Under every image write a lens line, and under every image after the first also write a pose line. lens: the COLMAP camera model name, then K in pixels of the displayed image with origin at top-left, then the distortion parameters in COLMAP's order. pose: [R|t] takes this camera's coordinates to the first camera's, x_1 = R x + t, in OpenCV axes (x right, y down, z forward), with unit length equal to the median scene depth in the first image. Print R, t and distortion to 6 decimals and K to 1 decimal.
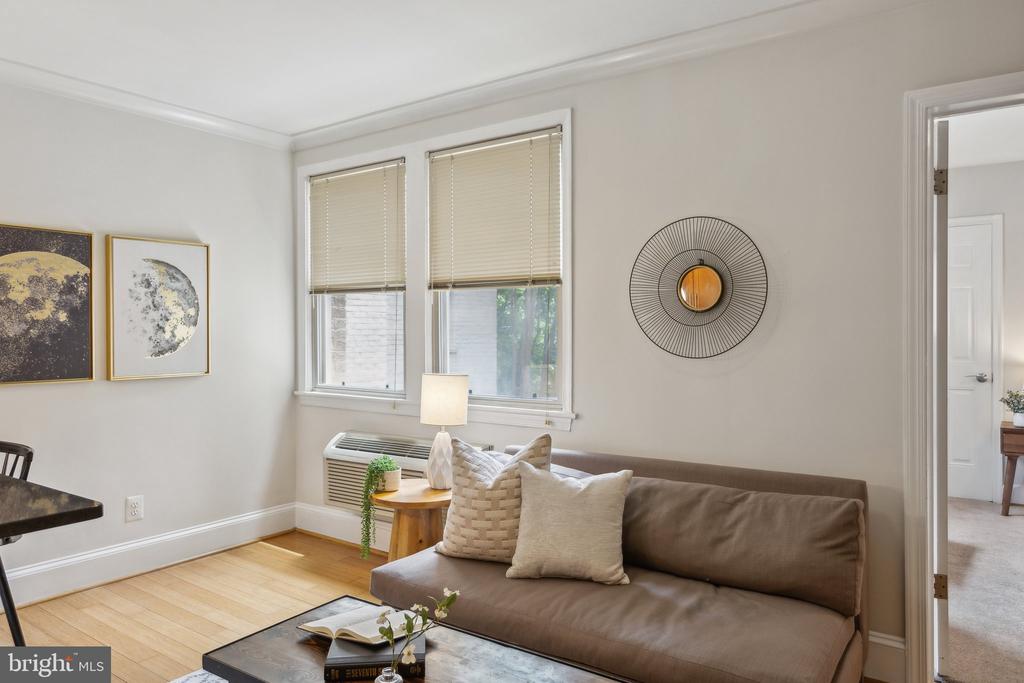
lens RADIAL K [[711.0, 0, 502.3], [0, 711.0, 338.0], [0, 0, 1]] dist [0.006564, 0.006702]
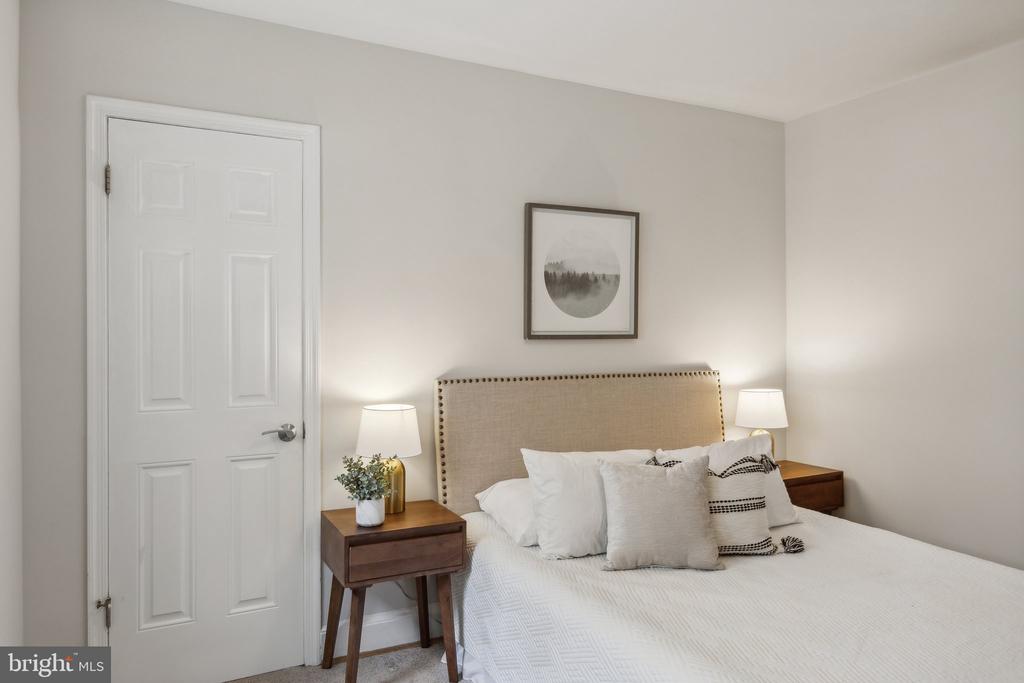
lens RADIAL K [[711.0, 0, 512.5], [0, 711.0, 335.0], [0, 0, 1]] dist [0.006564, 0.006702]
pose [[0.441368, 0.009116, 0.897280, 0.509101], [0.001744, 0.999938, -0.011018, -0.016894], [-0.897325, 0.006428, 0.441325, 1.139645]]
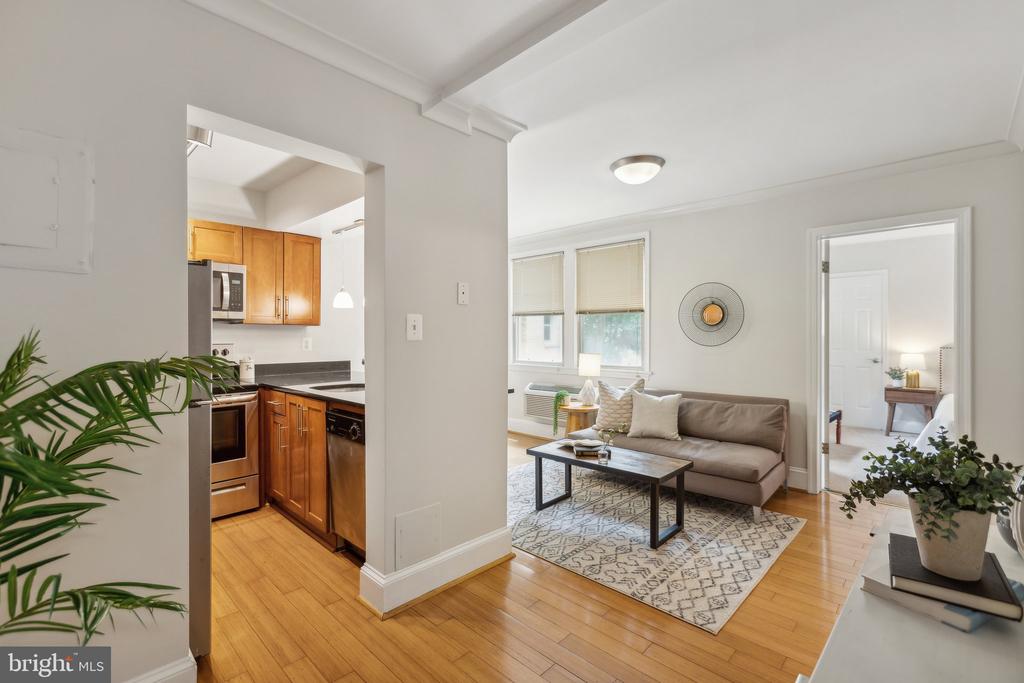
lens RADIAL K [[464.7, 0, 502.3], [0, 464.7, 338.4], [0, 0, 1]] dist [-0.005930, 0.004754]
pose [[0.989572, 0.002018, -0.144024, -0.160089], [-0.002171, 0.999997, -0.000907, 0.006727], [0.144022, 0.001210, 0.989574, -0.521666]]
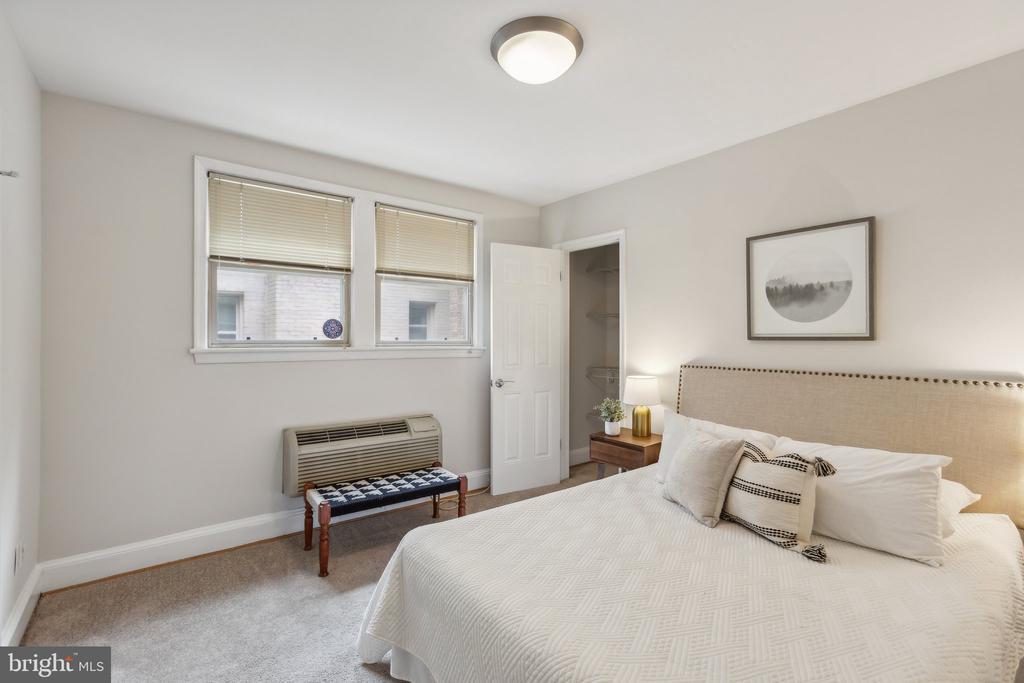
lens RADIAL K [[464.7, 0, 512.2], [0, 464.7, 340.8], [0, 0, 1]] dist [-0.005930, 0.004754]
pose [[0.963906, 0.012803, -0.265936, 1.303153], [-0.011860, 0.999916, 0.005152, -0.020177], [0.265980, -0.001812, 0.963977, 0.540799]]
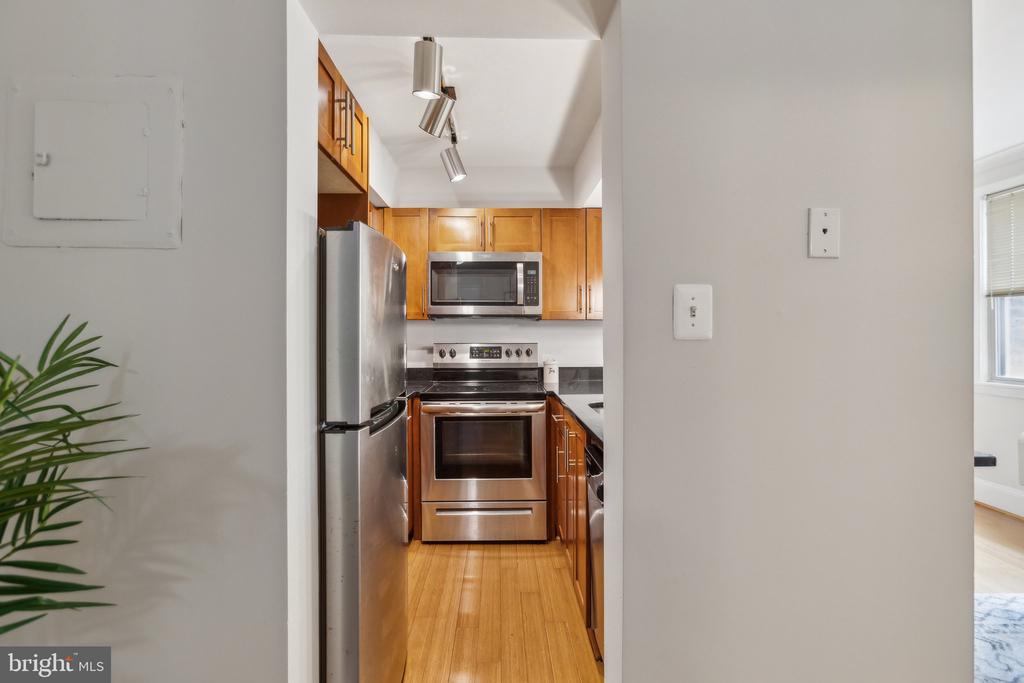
lens RADIAL K [[464.7, 0, 505.7], [0, 464.7, 336.0], [0, 0, 1]] dist [-0.005930, 0.004754]
pose [[0.603024, -0.000828, -0.797723, -0.213357], [-0.002967, 0.999990, -0.003281, 0.008606], [0.797717, 0.004346, 0.603016, -0.112493]]
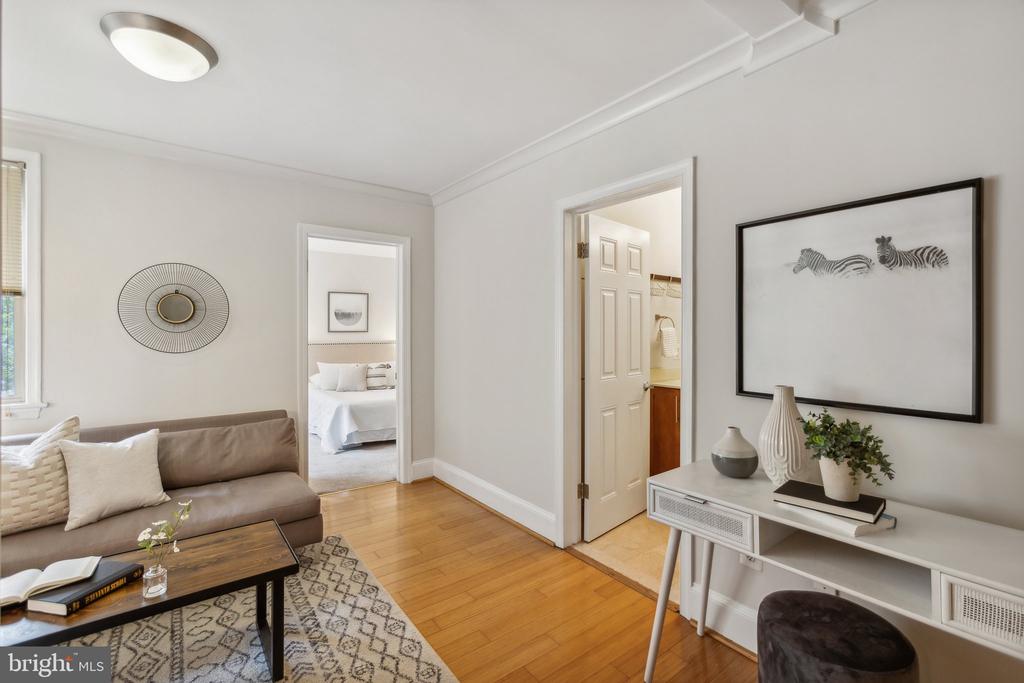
lens RADIAL K [[451.5, 0, 510.2], [0, 451.5, 337.1], [0, 0, 1]] dist [-0.004980, 0.001713]
pose [[0.294932, -0.008183, 0.955483, -0.451729], [0.005730, 0.999960, 0.006795, -0.008764], [-0.955501, 0.003471, 0.294967, 0.005199]]
